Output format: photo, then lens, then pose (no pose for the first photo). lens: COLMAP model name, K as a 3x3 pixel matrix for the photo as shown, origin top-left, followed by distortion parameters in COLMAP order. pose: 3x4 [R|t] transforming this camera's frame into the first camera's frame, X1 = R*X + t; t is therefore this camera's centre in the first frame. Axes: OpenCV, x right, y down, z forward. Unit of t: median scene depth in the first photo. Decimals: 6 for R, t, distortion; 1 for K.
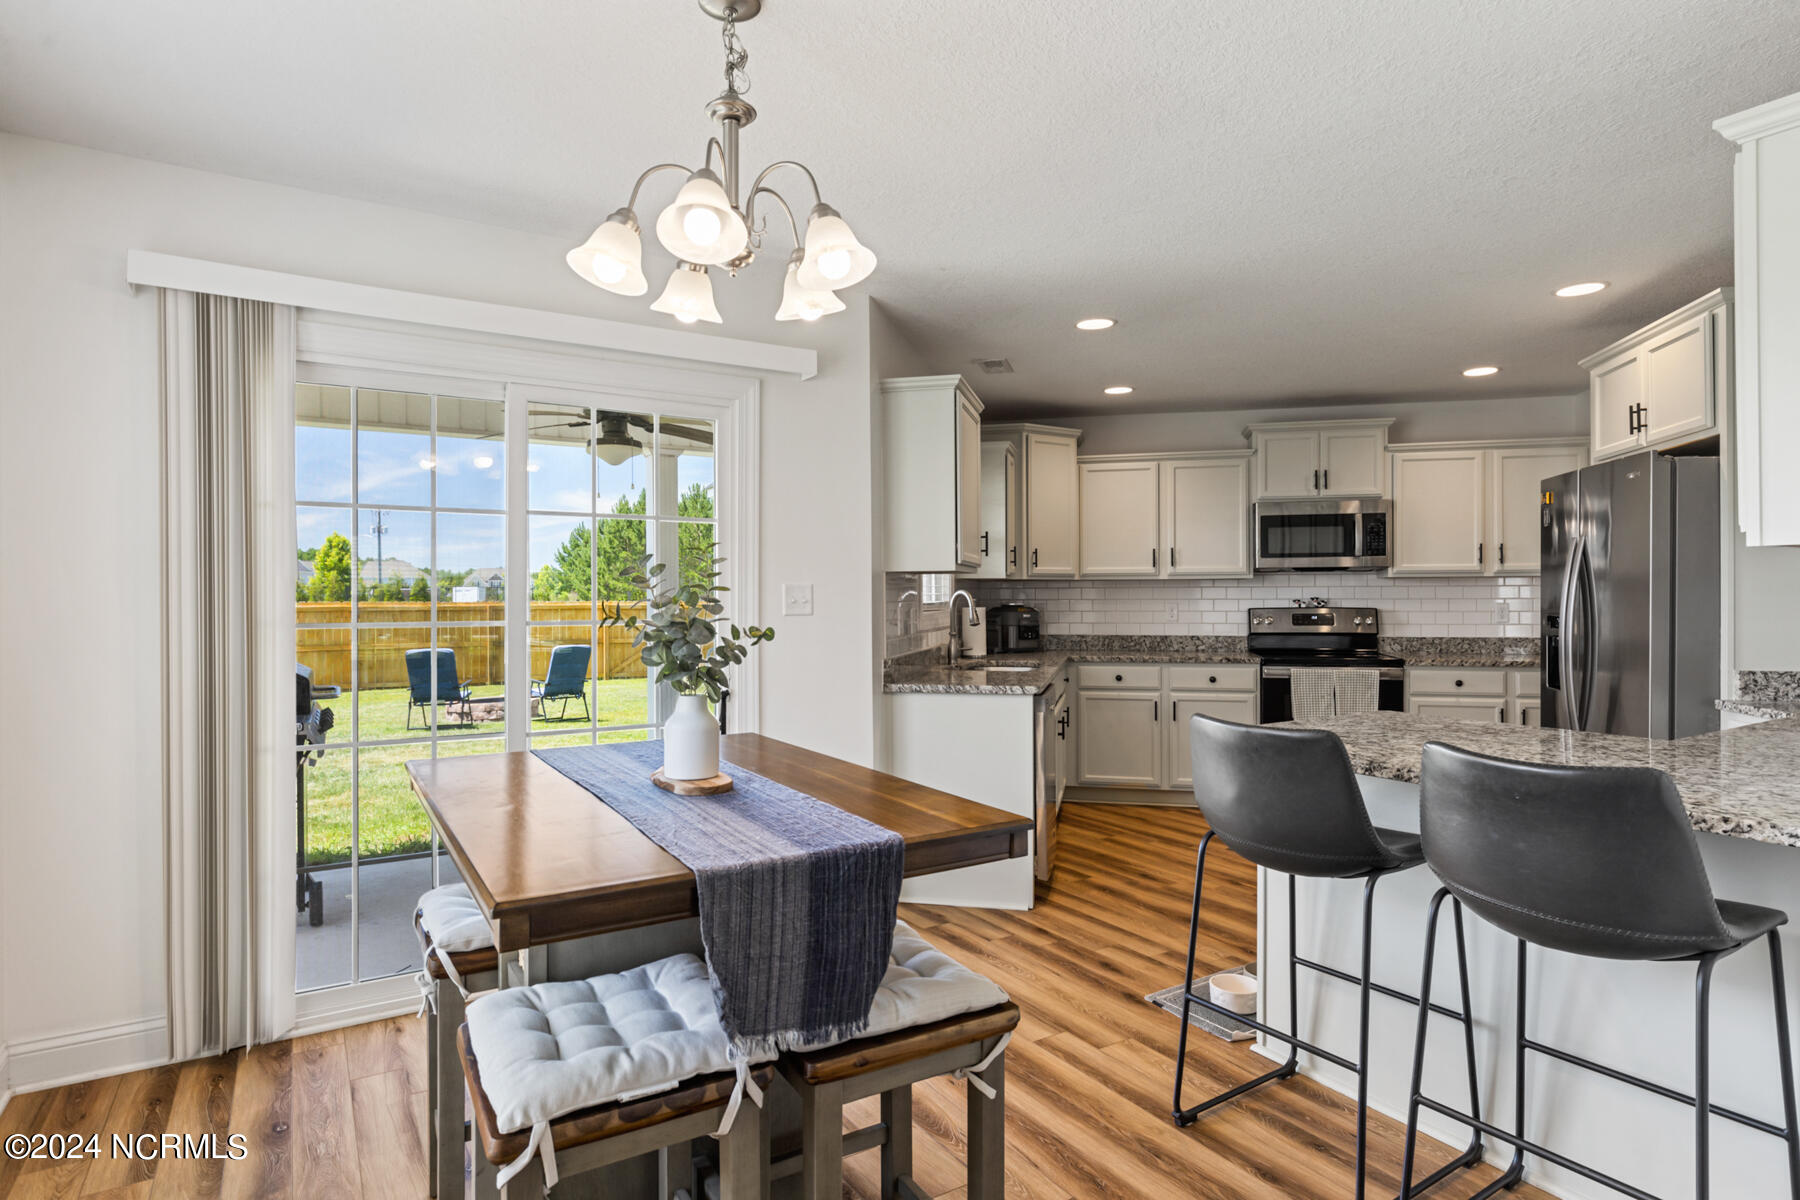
lens RADIAL K [[969.9, 0, 900.2], [0, 969.9, 576.1], [0, 0, 1]] dist [0.003919, 0.000626]
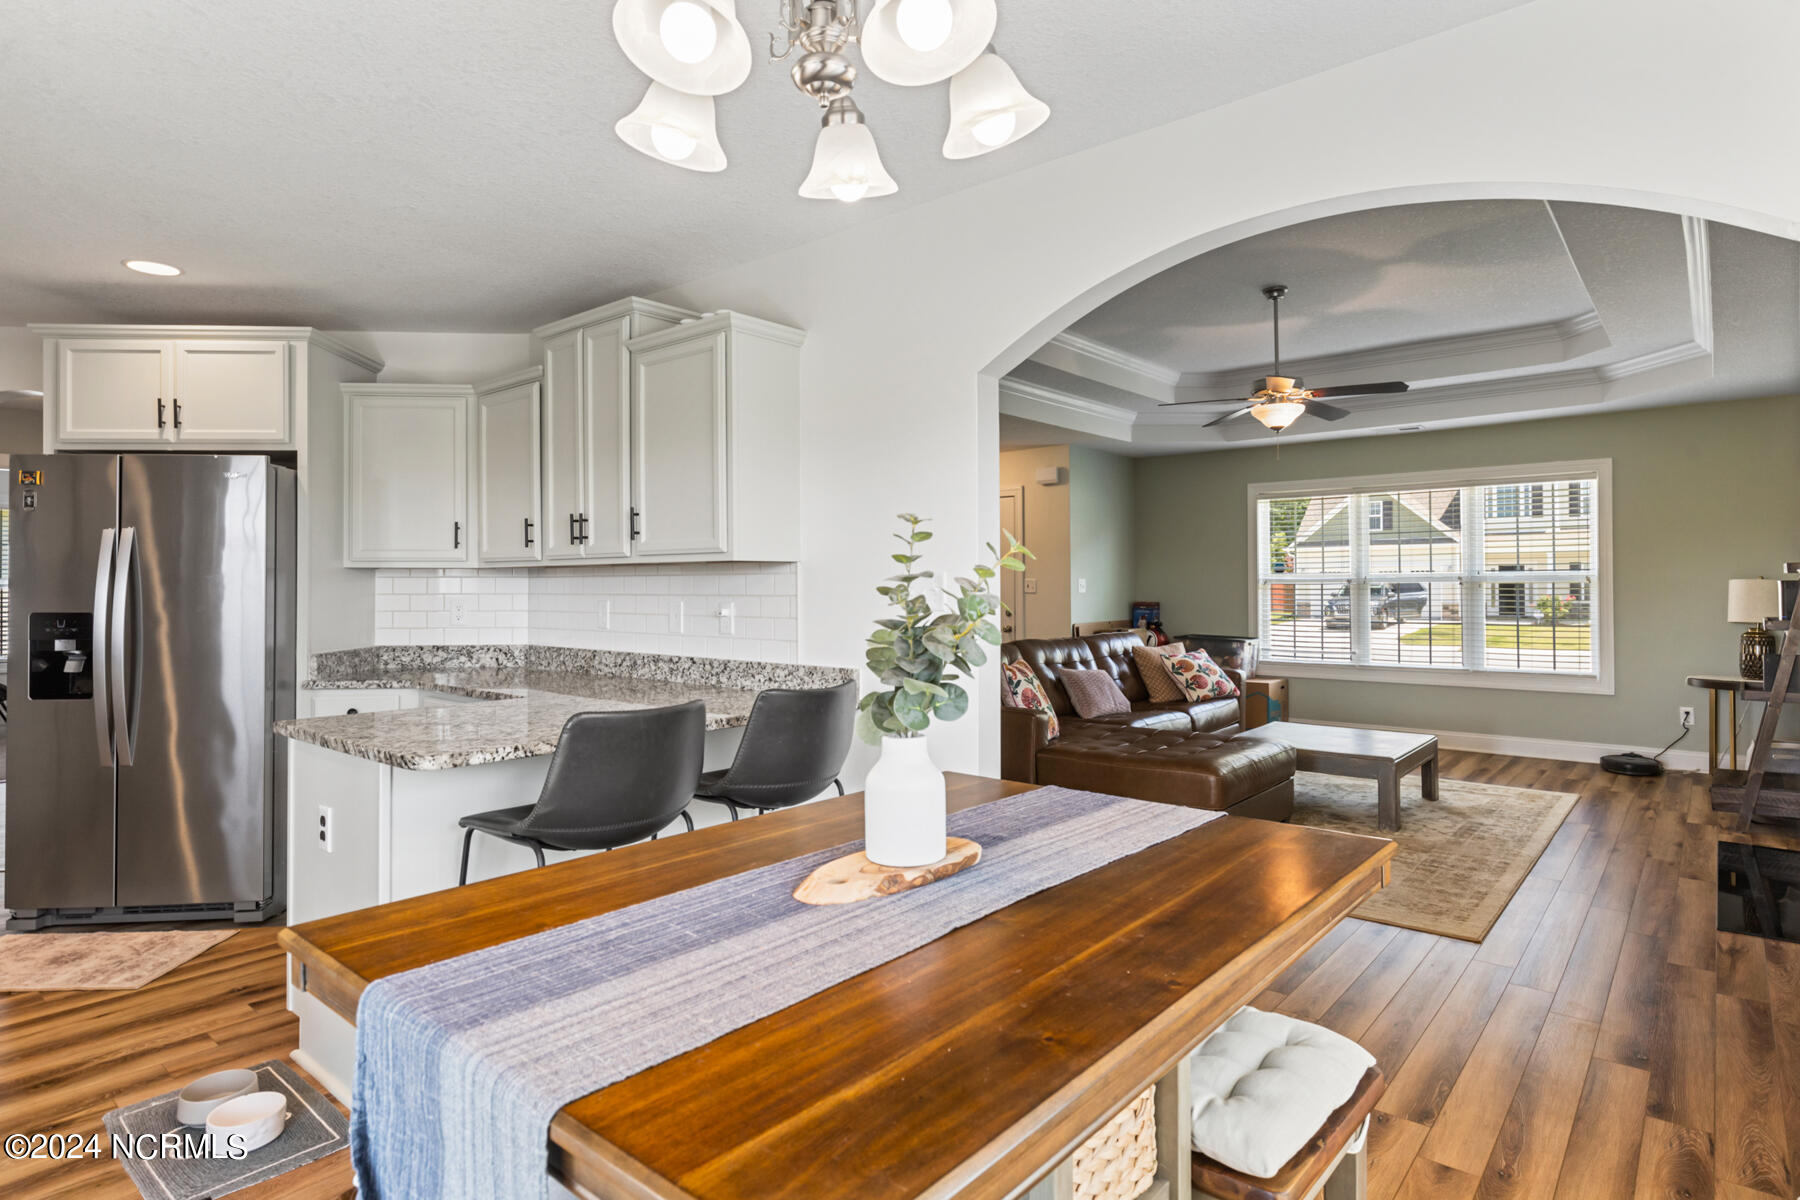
lens RADIAL K [[969.9, 0, 900.2], [0, 969.9, 576.1], [0, 0, 1]] dist [0.003919, 0.000626]
pose [[-0.308015, 0.013940, 0.951279, -0.274004], [-0.013928, 0.999719, -0.019160, 0.008934], [-0.951280, -0.019151, -0.307734, 0.389516]]
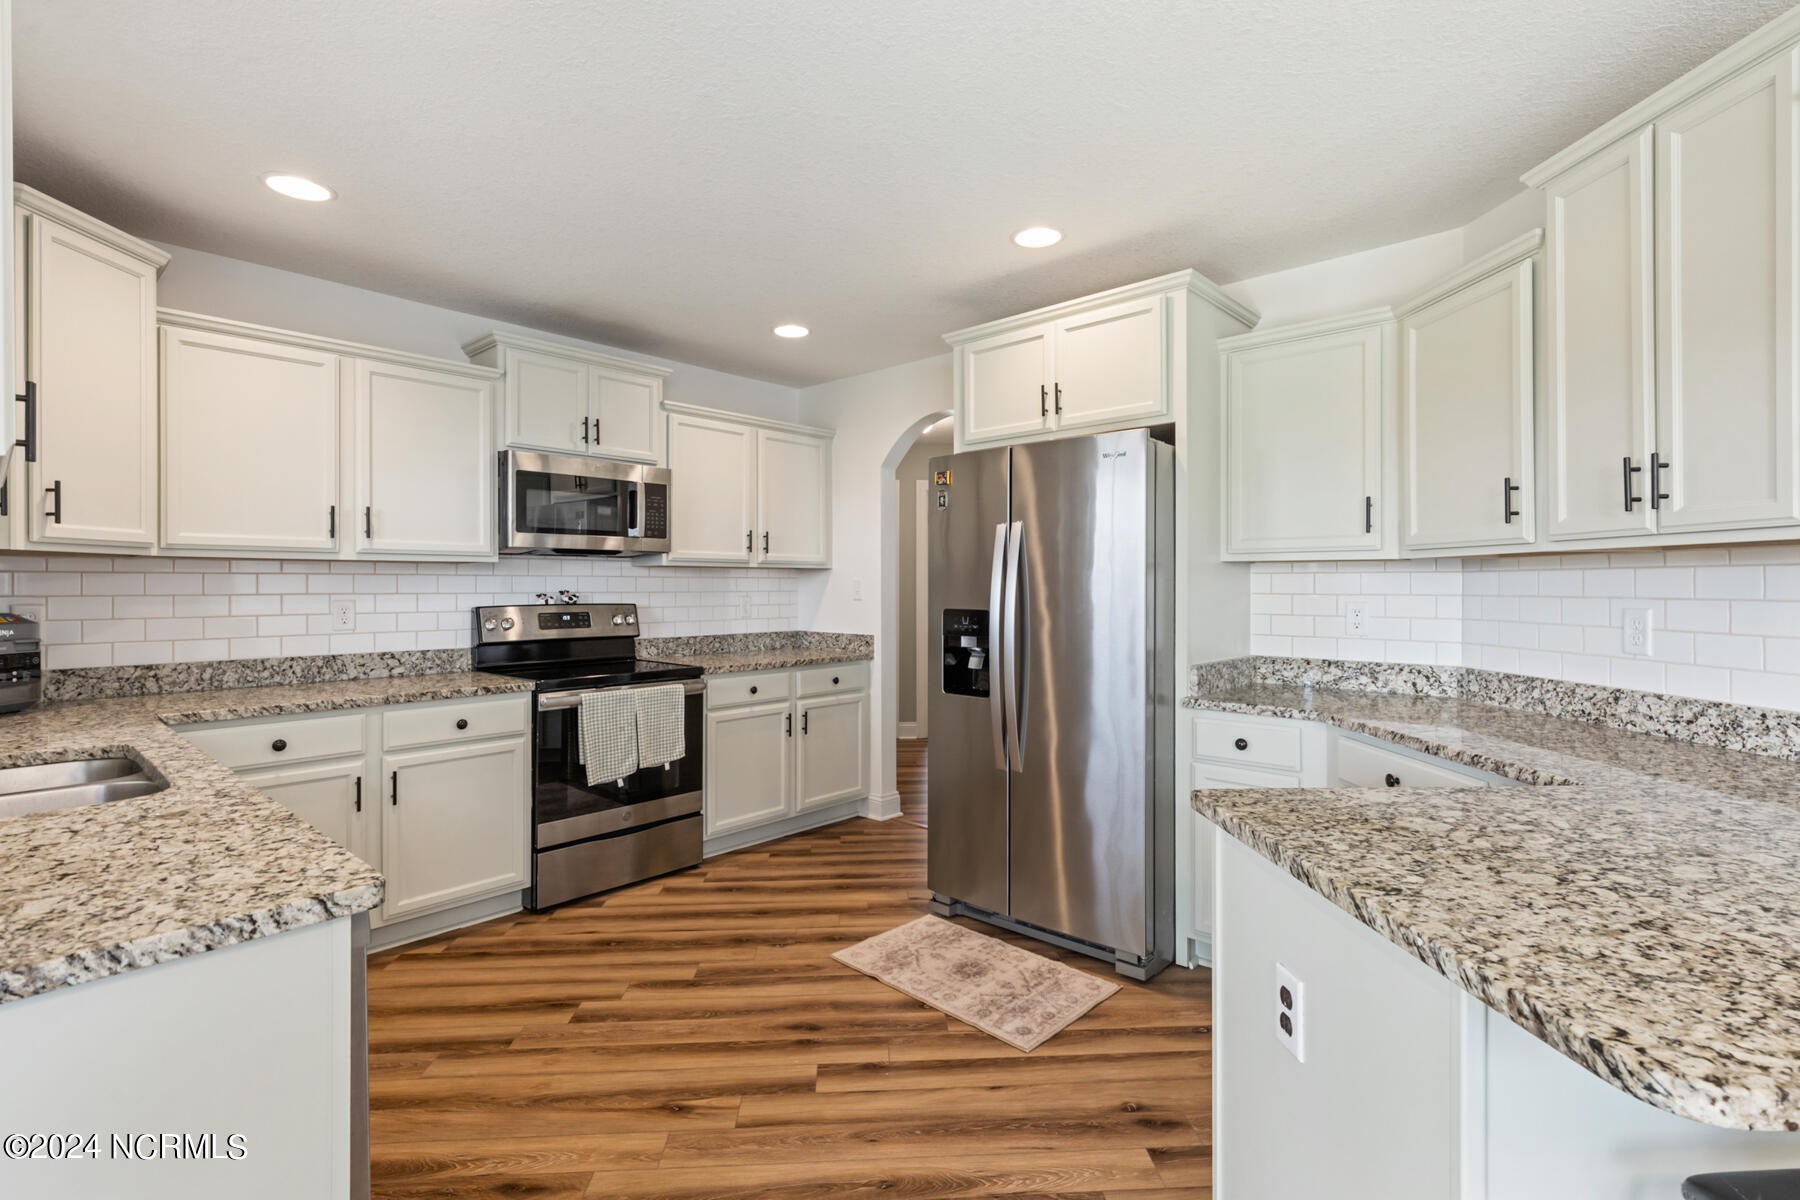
lens RADIAL K [[831.4, 0, 901.9], [0, 831.4, 581.4], [0, 0, 1]] dist [0.000059, -0.000417]
pose [[0.478806, 0.007788, 0.877886, -0.007966], [-0.018506, 0.999828, 0.001224, 0.009915], [-0.877725, -0.016832, 0.478868, 0.487192]]
